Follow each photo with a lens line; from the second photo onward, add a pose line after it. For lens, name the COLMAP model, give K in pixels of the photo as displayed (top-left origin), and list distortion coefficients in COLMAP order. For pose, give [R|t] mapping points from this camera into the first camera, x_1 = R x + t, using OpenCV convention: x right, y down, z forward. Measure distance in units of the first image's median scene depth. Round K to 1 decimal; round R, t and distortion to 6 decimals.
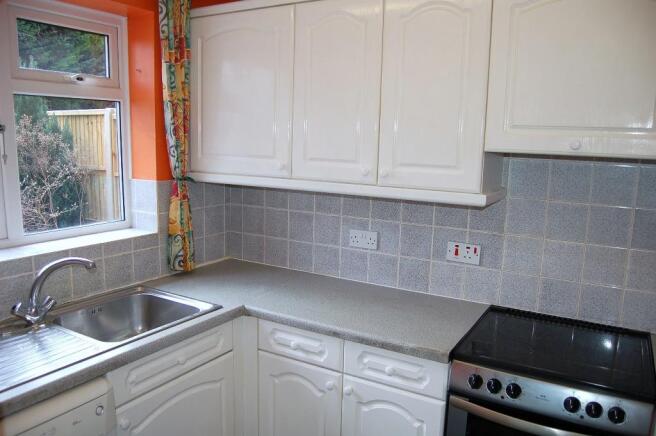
lens RADIAL K [[523.6, 0, 329.4], [0, 523.6, 218.1], [0, 0, 1]] dist [-0.061544, 0.002316]
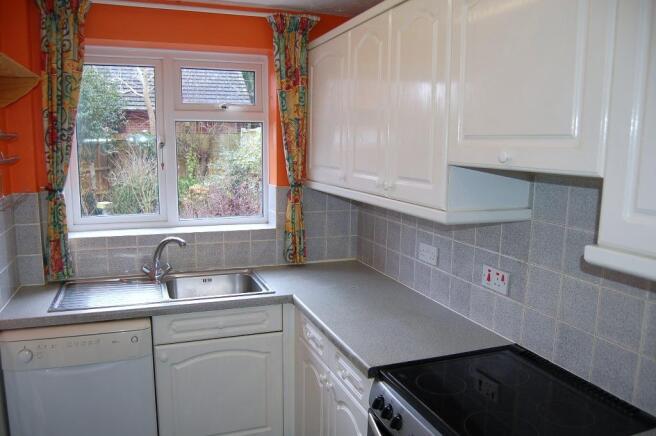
lens RADIAL K [[523.6, 0, 331.1], [0, 523.6, 220.3], [0, 0, 1]] dist [-0.061544, 0.002316]
pose [[0.776208, 0.077120, -0.625742, 0.559439], [-0.089115, 0.995947, 0.012203, -0.018465], [0.624147, 0.046291, 0.779934, 0.123677]]
